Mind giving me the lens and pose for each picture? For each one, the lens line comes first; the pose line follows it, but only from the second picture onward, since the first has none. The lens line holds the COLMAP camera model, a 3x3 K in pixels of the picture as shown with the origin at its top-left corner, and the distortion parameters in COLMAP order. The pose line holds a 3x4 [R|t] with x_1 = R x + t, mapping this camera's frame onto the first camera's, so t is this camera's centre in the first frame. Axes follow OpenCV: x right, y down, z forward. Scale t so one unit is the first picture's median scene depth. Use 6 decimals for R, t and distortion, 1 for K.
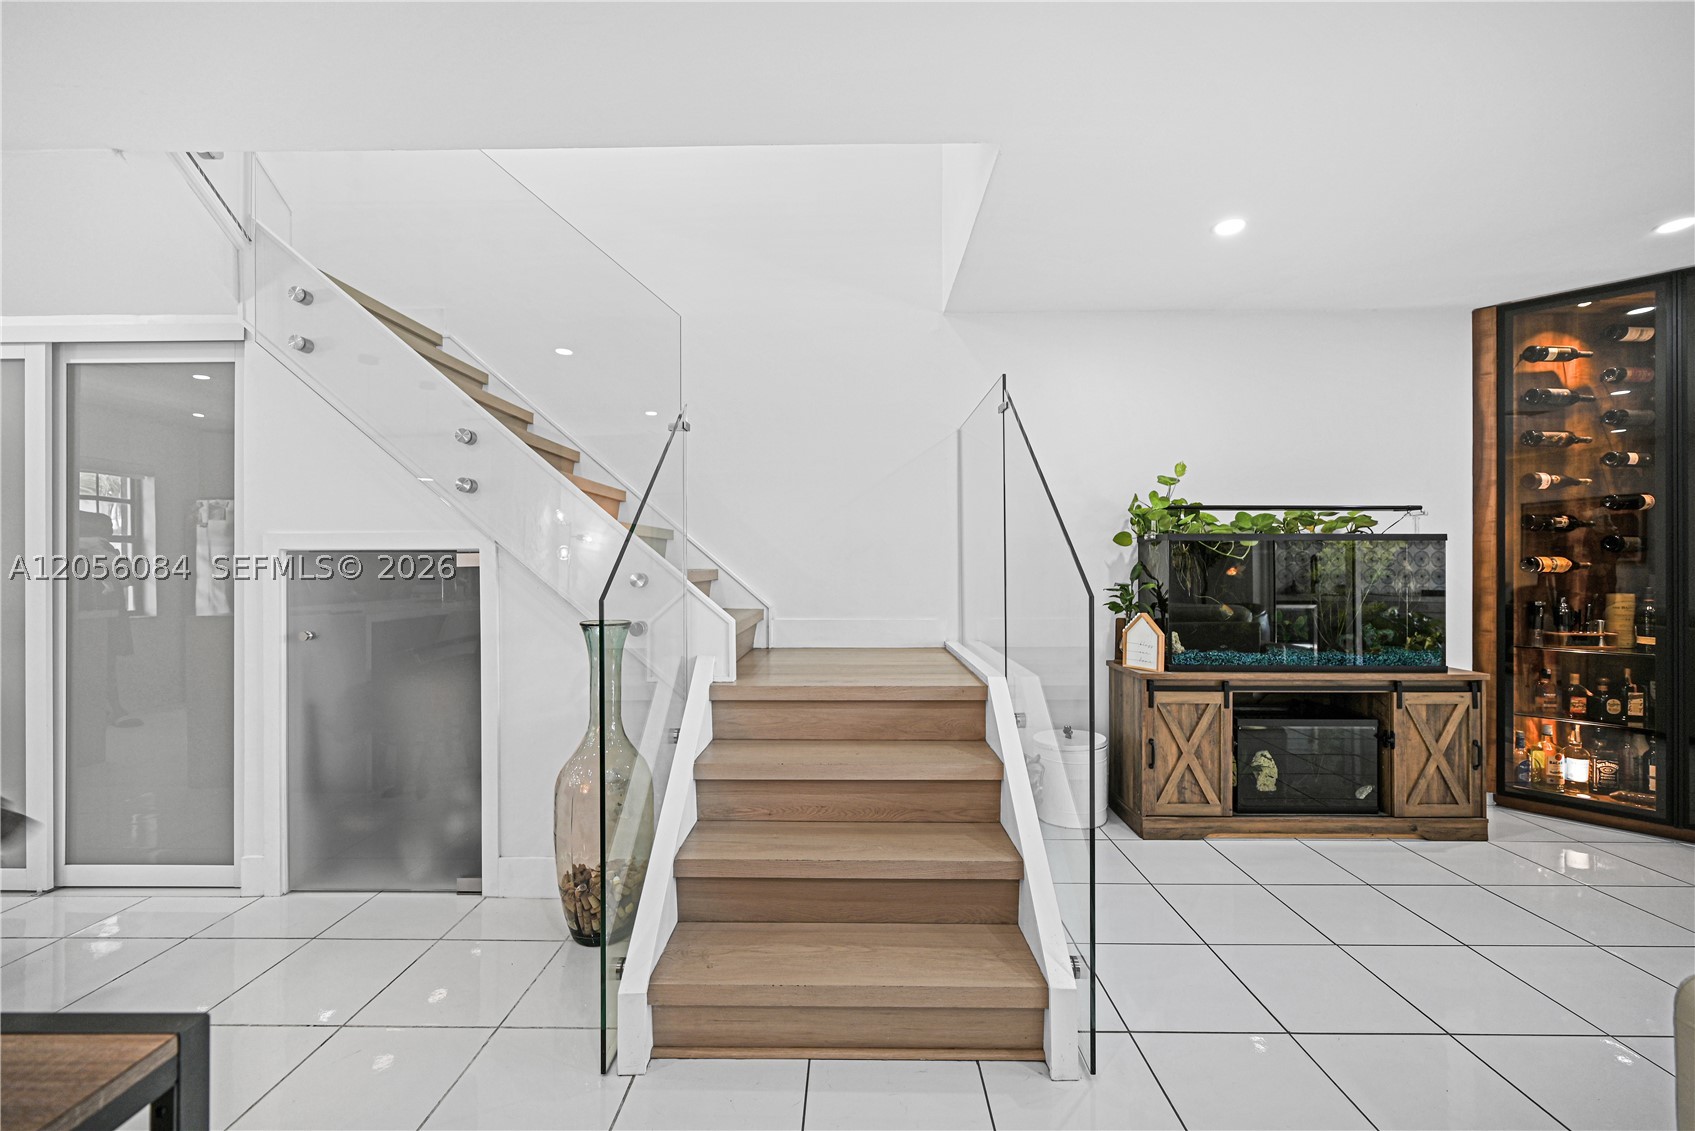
lens RADIAL K [[683.0, 0, 855.3], [0, 683.0, 555.7], [0, 0, 1]] dist [-0.002809, 0.000589]
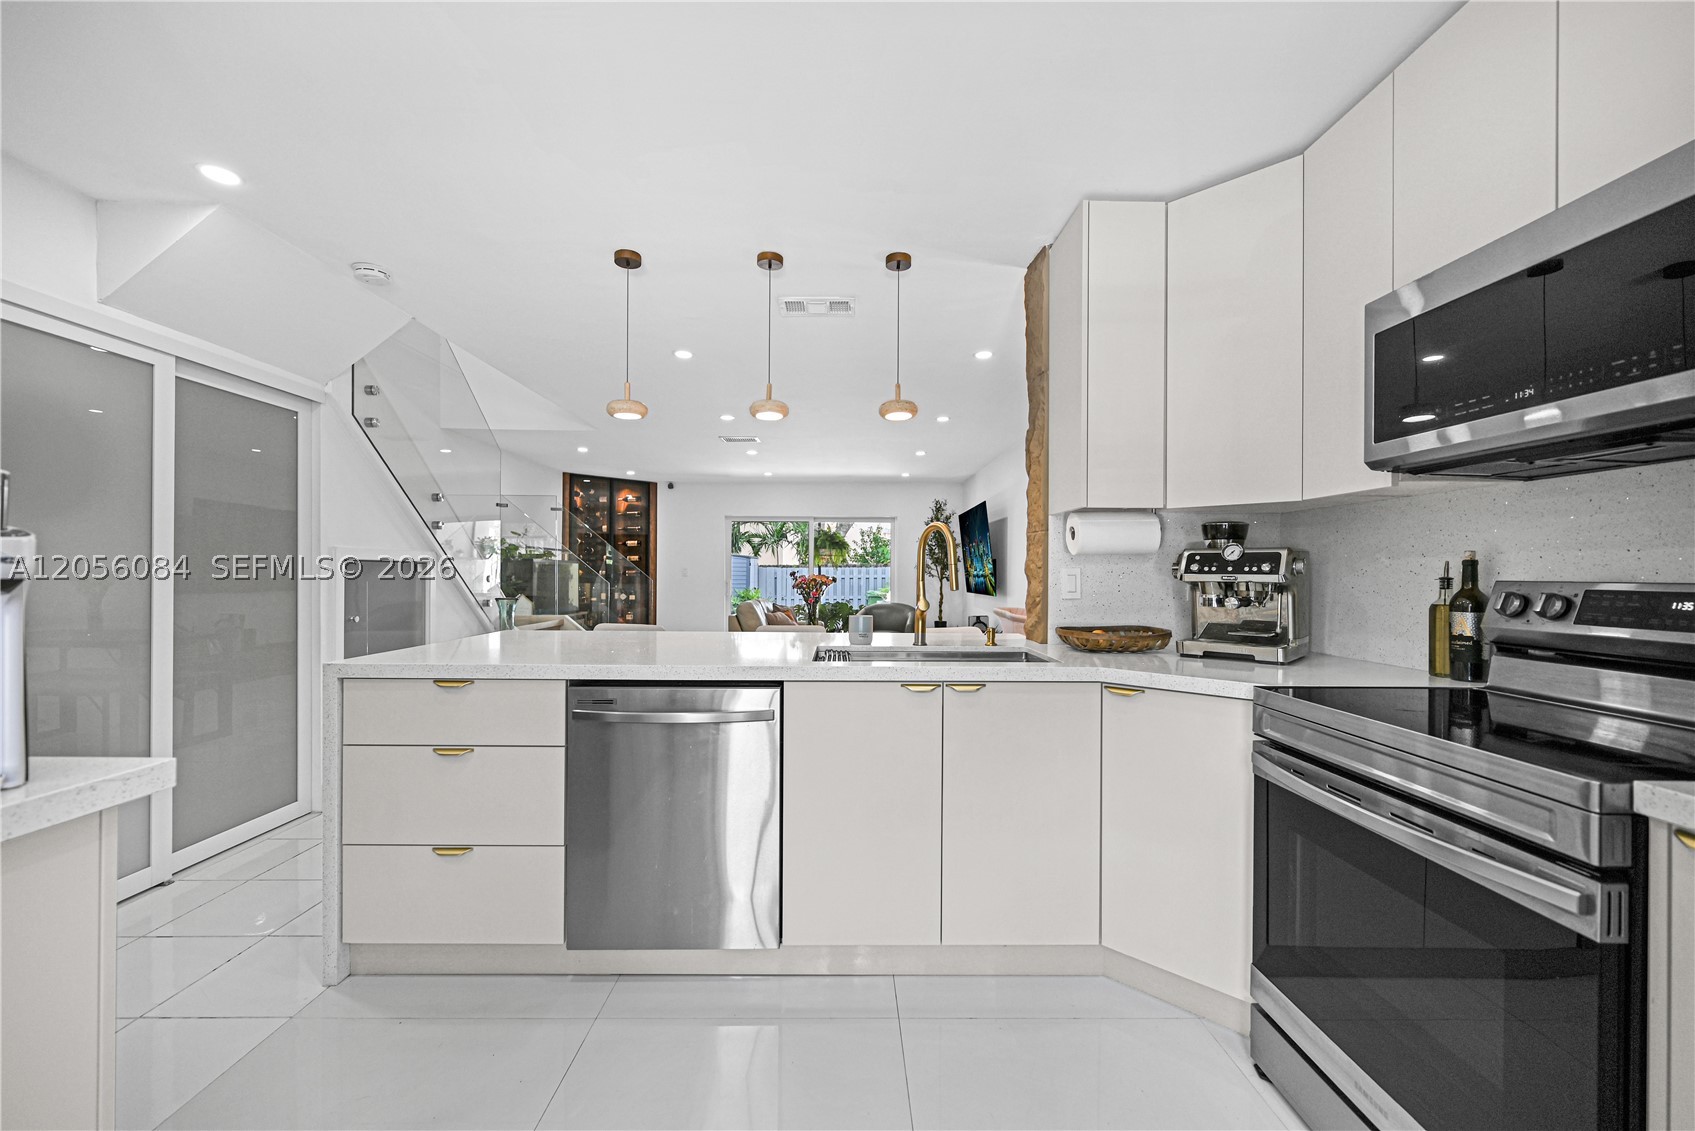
lens RADIAL K [[683.0, 0, 836.2], [0, 683.0, 572.7], [0, 0, 1]] dist [-0.002809, 0.000589]
pose [[-0.005894, 0.002437, 0.999980, -2.184598], [-0.012442, 0.999919, -0.002510, 0.008701], [-0.999905, -0.012457, -0.005864, -0.005845]]
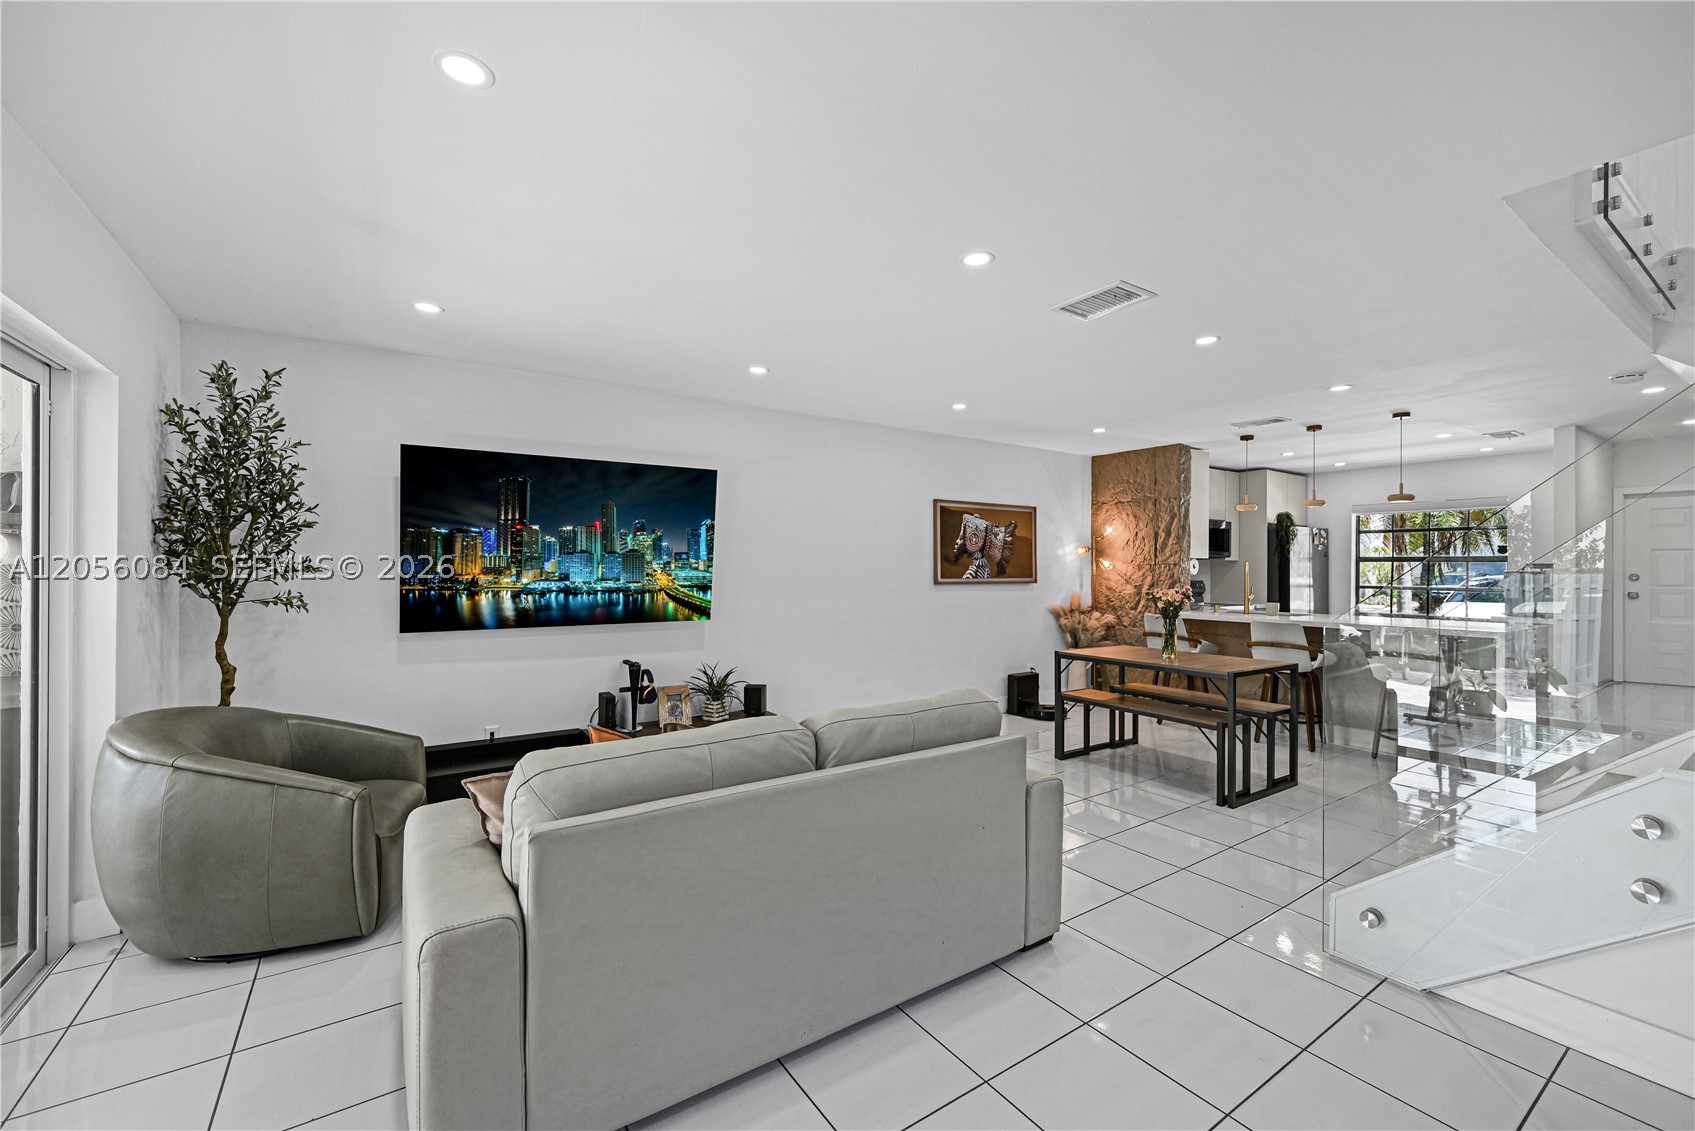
lens RADIAL K [[683.0, 0, 845.0], [0, 683.0, 561.3], [0, 0, 1]] dist [-0.002809, 0.000589]
pose [[-0.824628, -0.007804, -0.565621, 1.245811], [0.000482, 0.999895, -0.014498, -0.034881], [0.565675, -0.012229, -0.824538, 1.002549]]
